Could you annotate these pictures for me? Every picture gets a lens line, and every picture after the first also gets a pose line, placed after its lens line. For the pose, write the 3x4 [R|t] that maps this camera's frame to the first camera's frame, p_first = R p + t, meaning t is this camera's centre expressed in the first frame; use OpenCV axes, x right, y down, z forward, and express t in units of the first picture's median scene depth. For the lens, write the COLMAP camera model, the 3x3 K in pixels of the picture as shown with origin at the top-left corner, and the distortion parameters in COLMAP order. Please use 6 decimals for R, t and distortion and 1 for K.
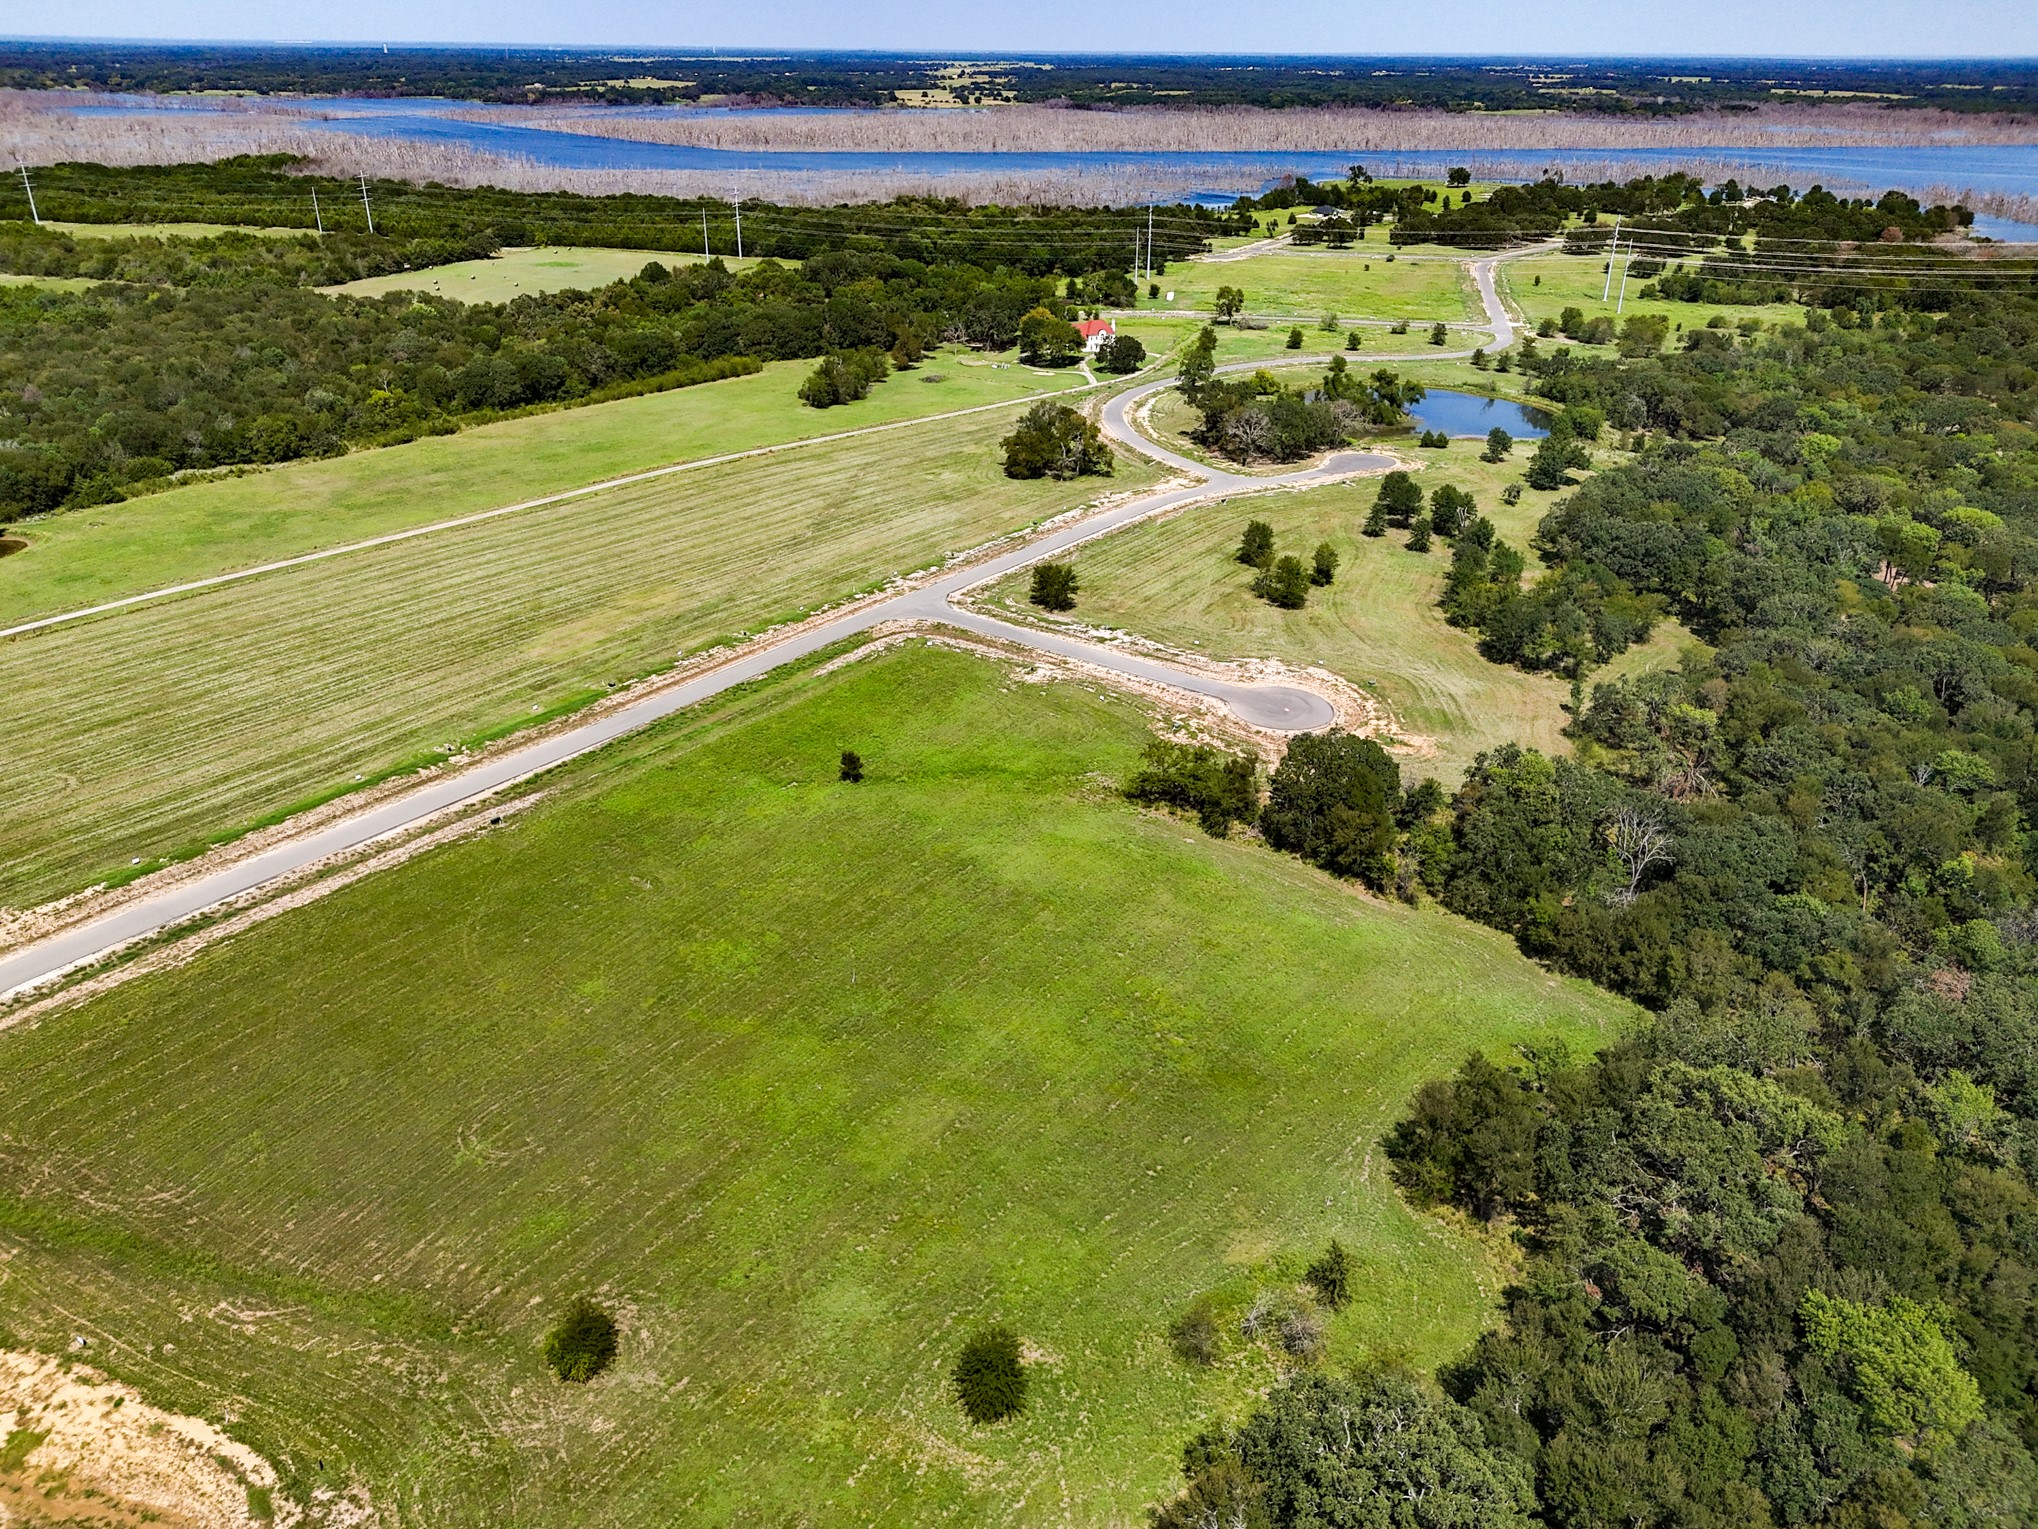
lens RADIAL K [[1497.0, 0, 1026.5], [0, 1497.0, 767.9], [0, 0, 1]] dist [0.058642, -0.053278]
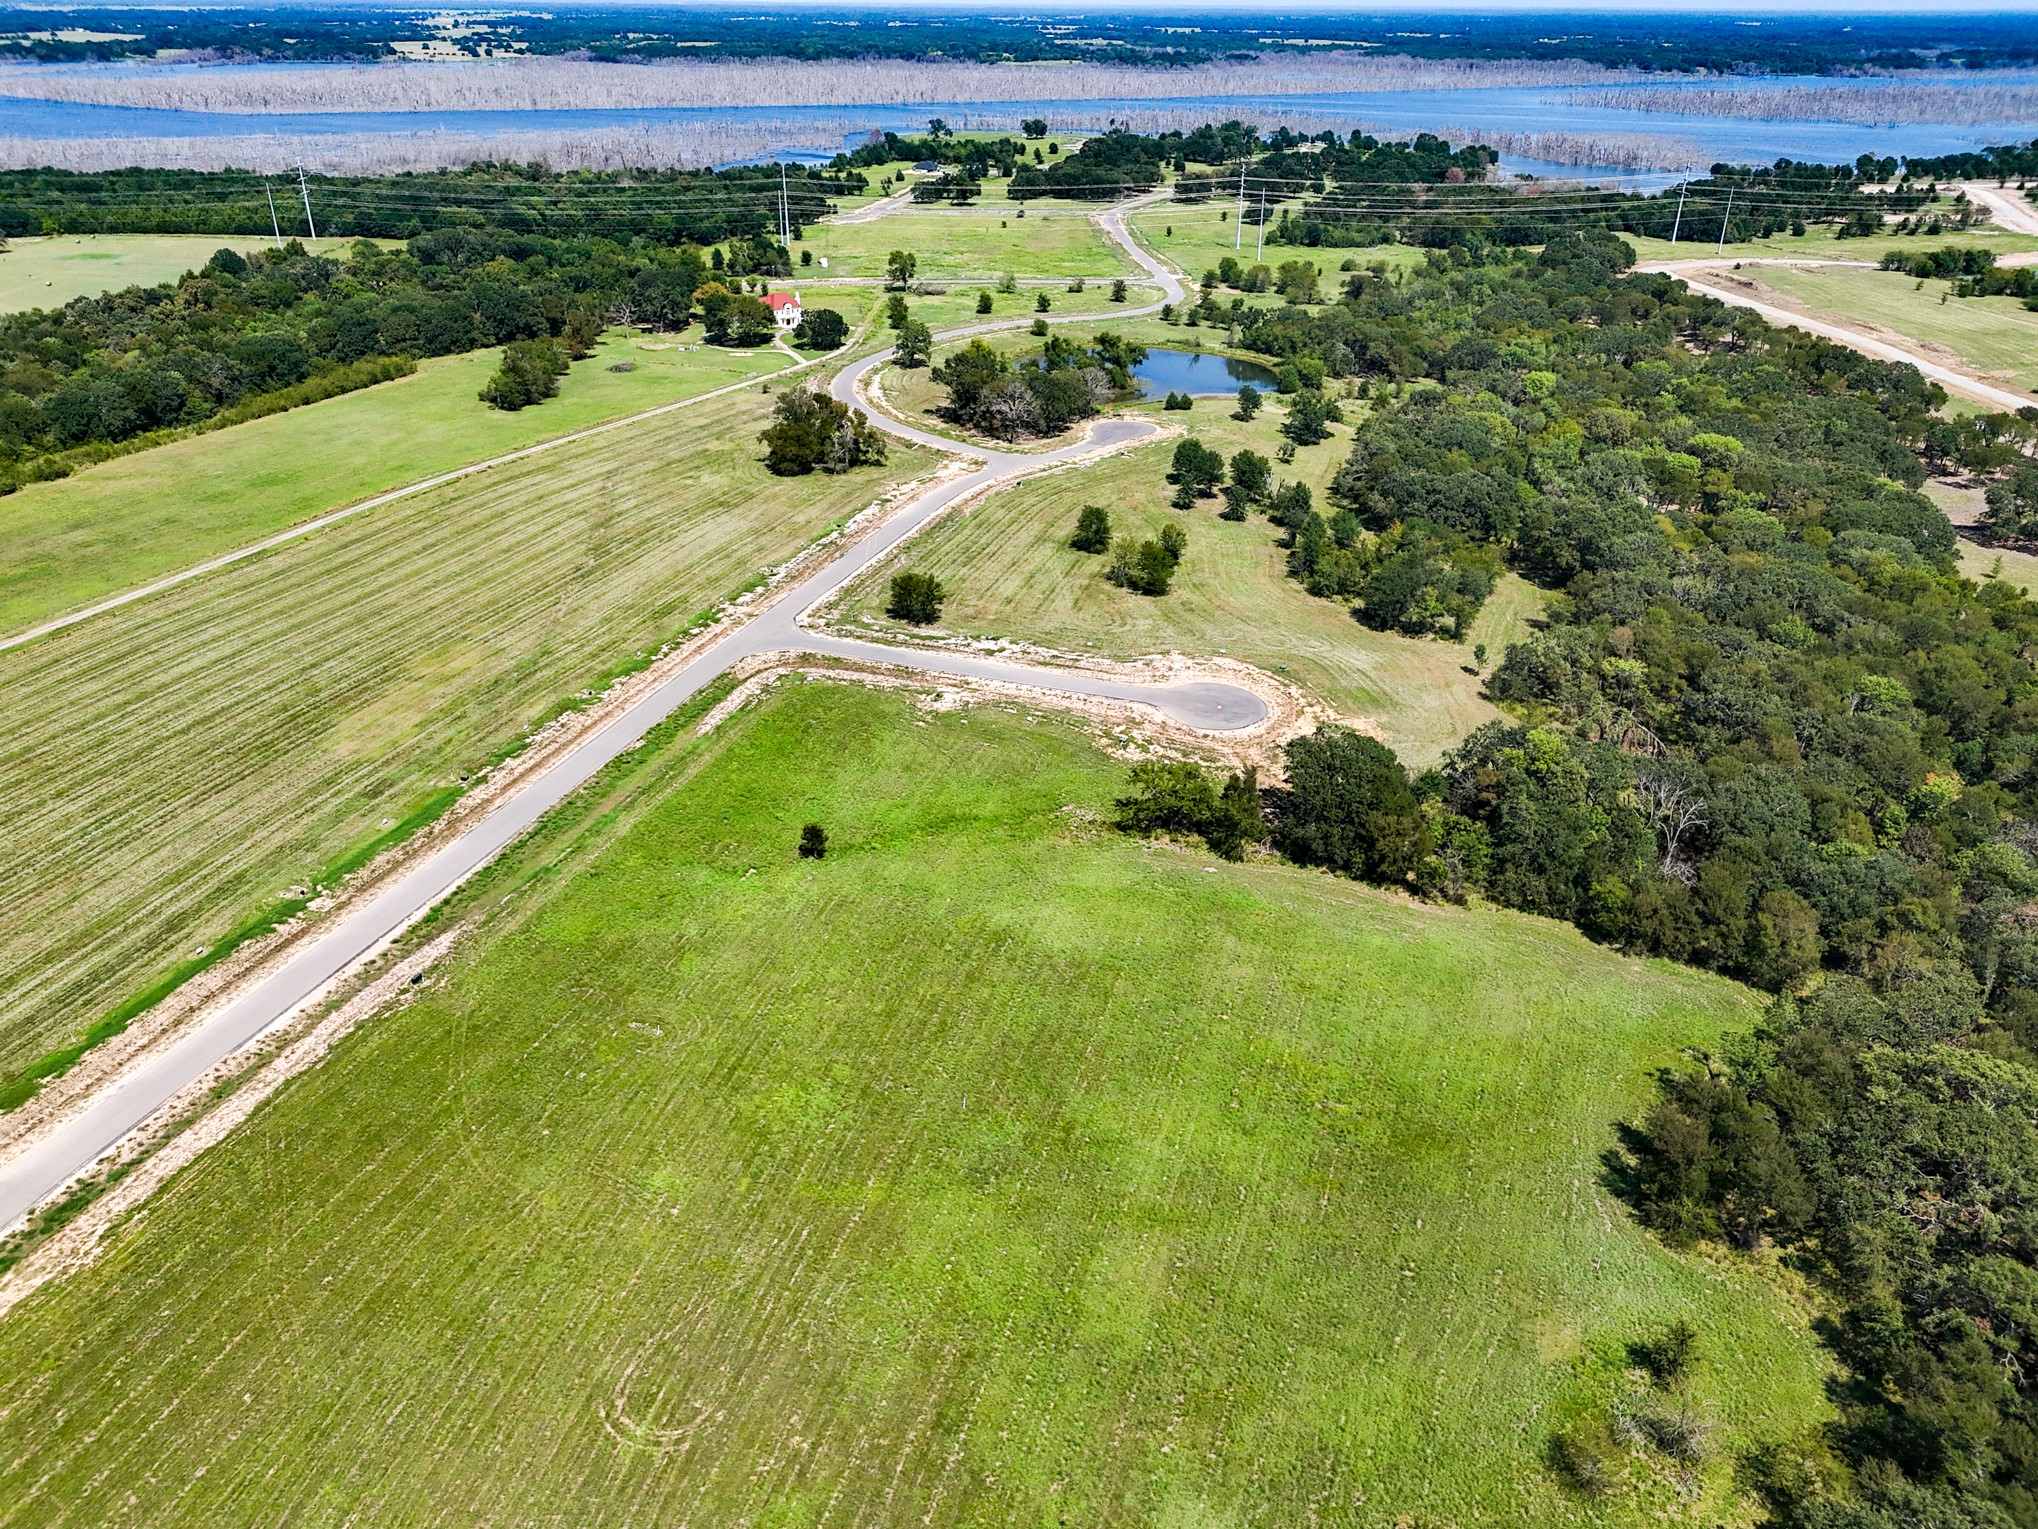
lens RADIAL K [[1497.0, 0, 1028.0], [0, 1497.0, 762.4], [0, 0, 1]] dist [0.058642, -0.053278]
pose [[0.956063, -0.133882, 0.260806, -0.177074], [0.127649, 0.990981, 0.040775, -0.052949], [-0.263913, -0.005691, 0.964530, 0.104297]]
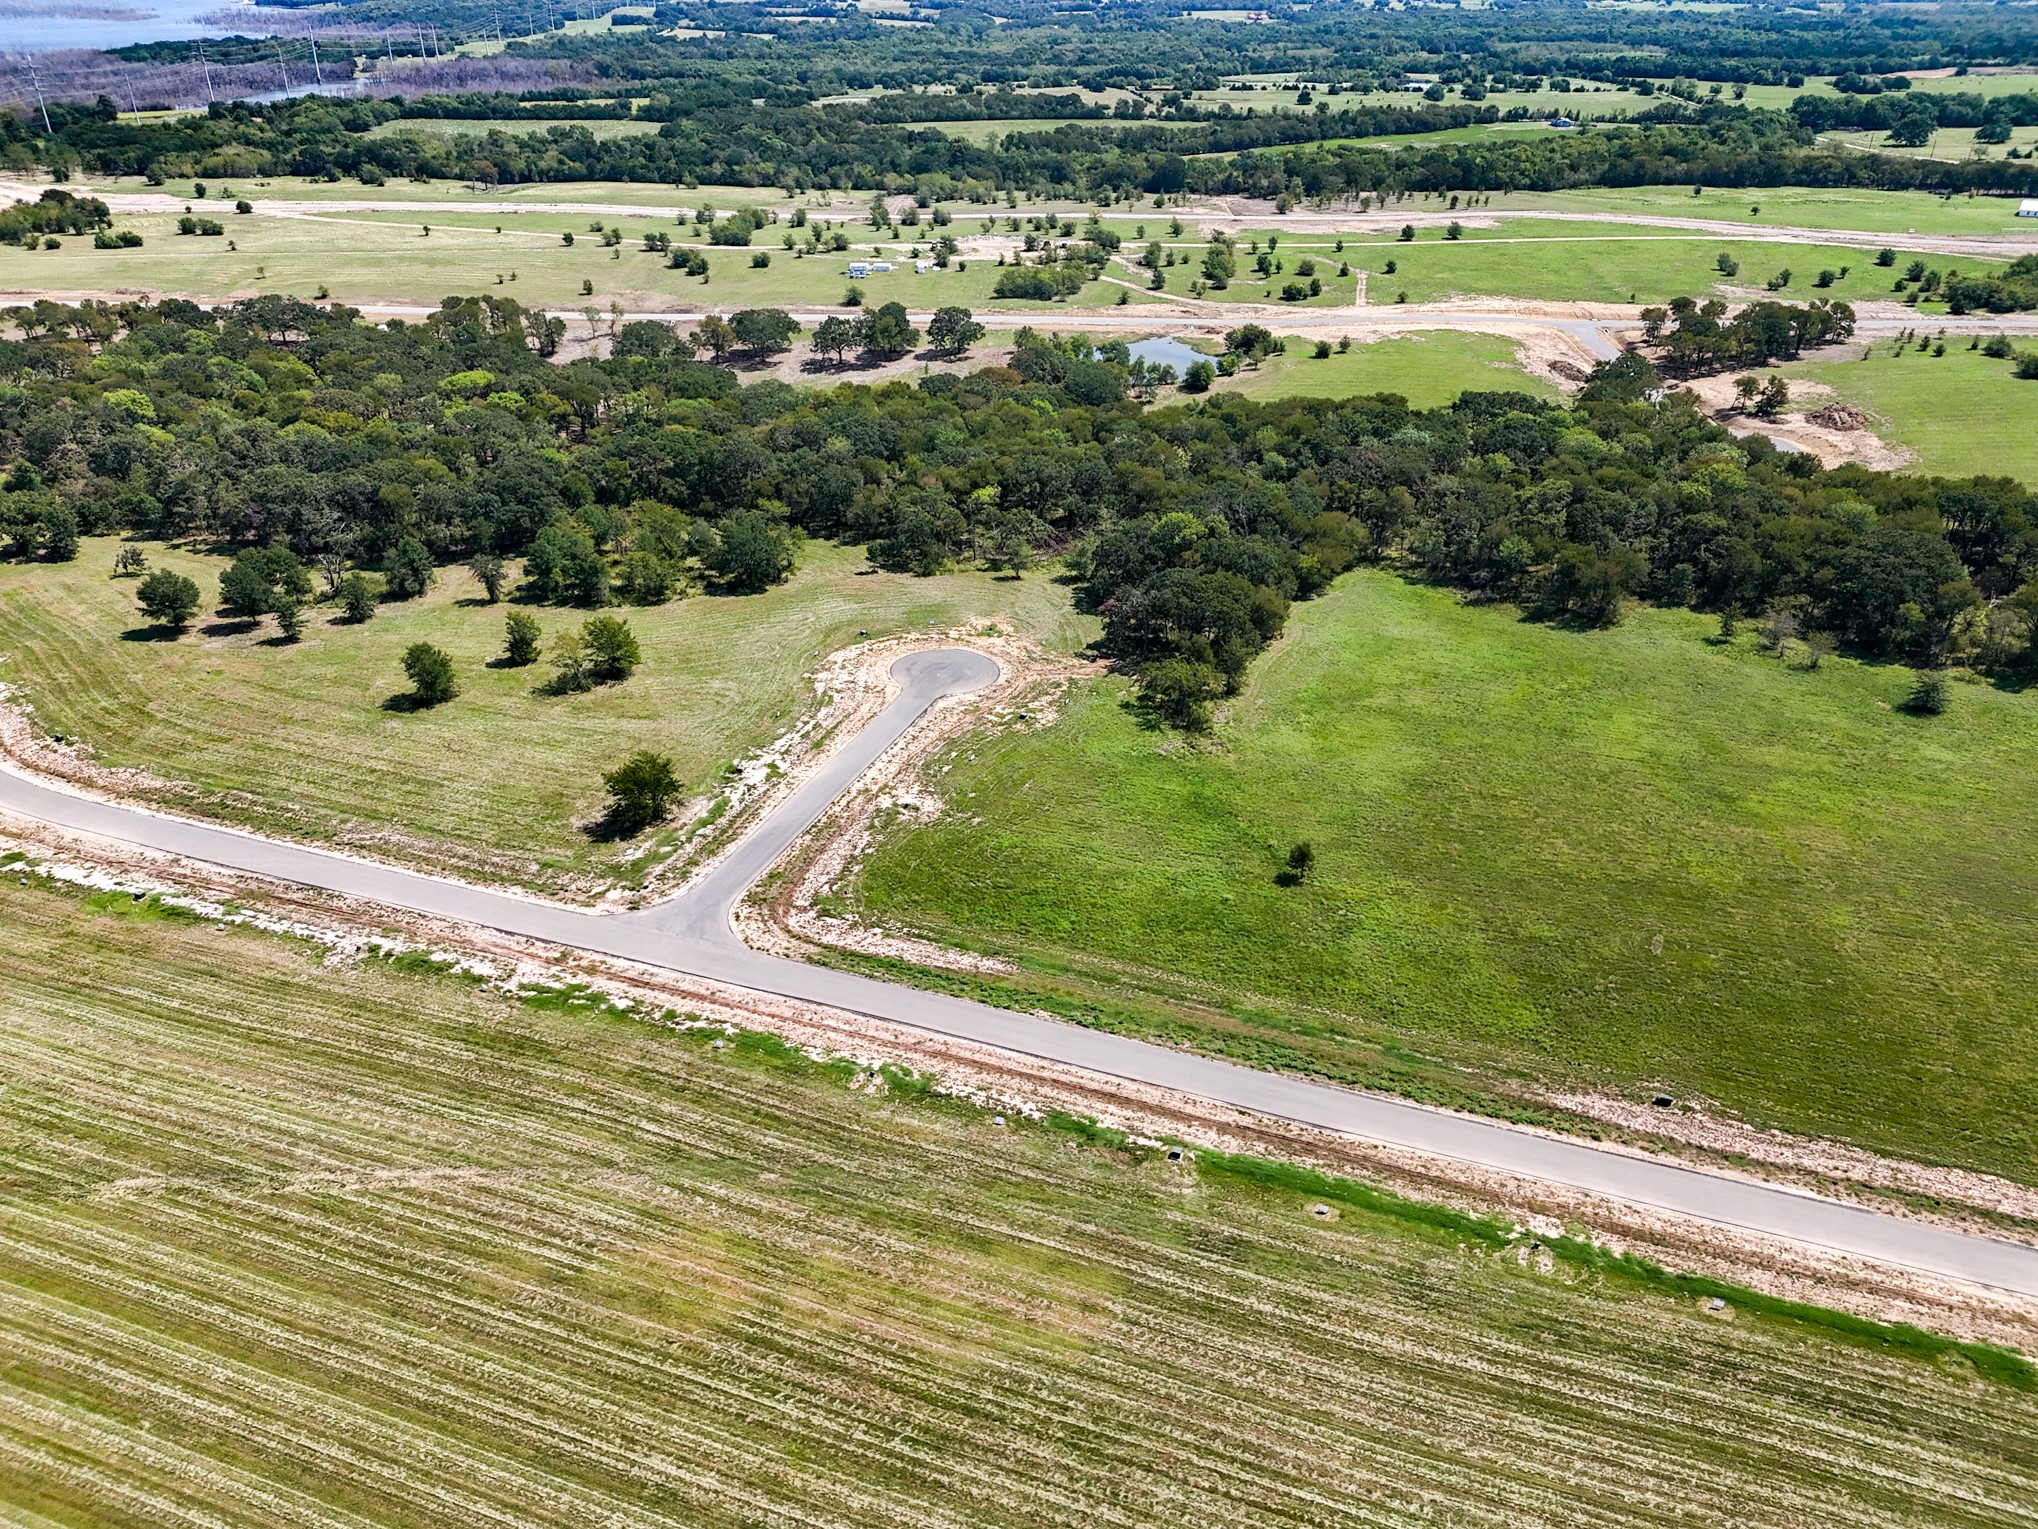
lens RADIAL K [[1497.0, 0, 1024.1], [0, 1497.0, 751.2], [0, 0, 1]] dist [0.058642, -0.053278]
pose [[-0.251772, -0.466269, 0.848059, -0.599509], [0.409099, 0.742870, 0.529888, -0.434774], [-0.877068, 0.480351, 0.003716, 0.887682]]
